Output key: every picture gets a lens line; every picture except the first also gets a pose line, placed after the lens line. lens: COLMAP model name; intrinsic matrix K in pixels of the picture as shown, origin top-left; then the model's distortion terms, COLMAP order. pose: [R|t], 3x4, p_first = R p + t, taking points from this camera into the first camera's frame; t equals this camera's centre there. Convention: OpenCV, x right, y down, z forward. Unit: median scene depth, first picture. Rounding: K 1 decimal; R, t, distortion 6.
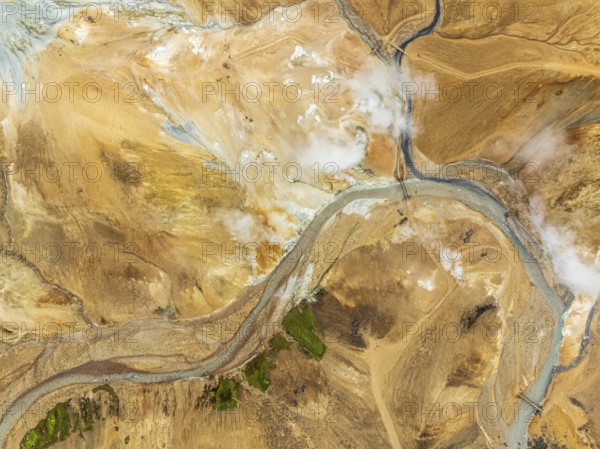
lens RADIAL K [[418.2, 0, 302.4], [0, 418.2, 226.4], [0, 0, 1]] dist [-0.041236, 0.011948]
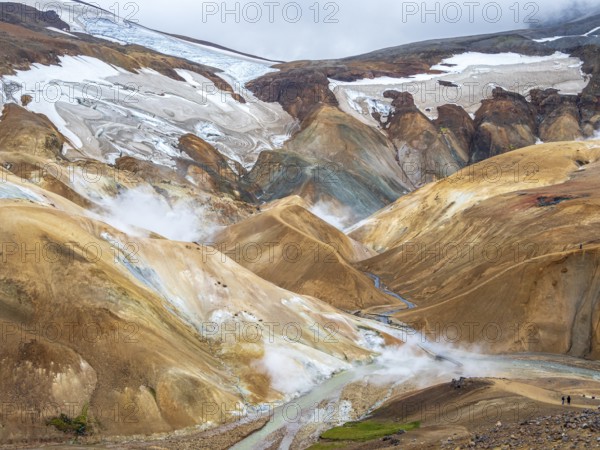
lens RADIAL K [[775.2, 0, 300.0], [0, 775.2, 225.0], [0, 0, 1]] dist [0.010617, 0.035474]
pose [[0.979080, 0.024943, 0.201940, -0.270979], [0.197443, 0.123373, -0.972520, 1.129162], [-0.049172, 0.992047, 0.115867, 0.685741]]
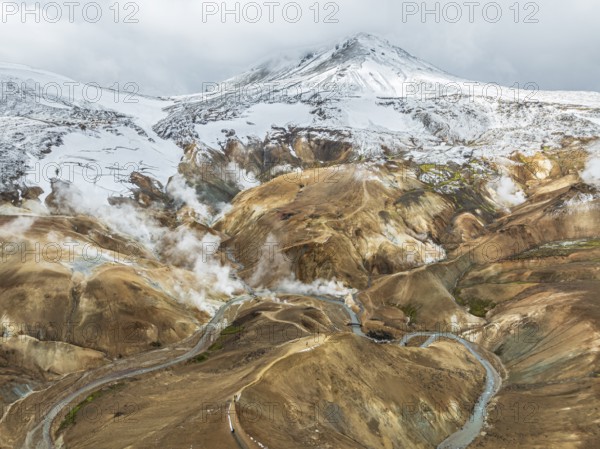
lens RADIAL K [[418.2, 0, 302.4], [0, 418.2, 226.4], [0, 0, 1]] dist [-0.041236, 0.011948]
pose [[0.882123, -0.132015, 0.452141, -0.540731], [0.470984, 0.258968, -0.843273, 1.993596], [-0.005765, 0.956822, 0.290619, -0.032714]]
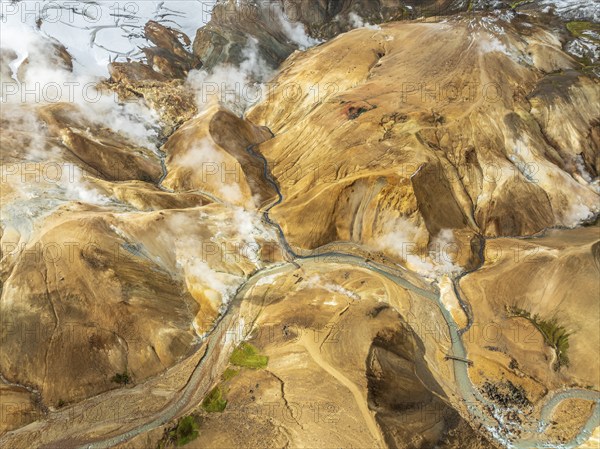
lens RADIAL K [[418.2, 0, 302.4], [0, 418.2, 226.4], [0, 0, 1]] dist [-0.041236, 0.011948]
pose [[0.944164, -0.202425, 0.259960, -0.083182], [0.329476, 0.579045, -0.745756, 0.991658], [0.000431, 0.789767, 0.613407, 0.001119]]
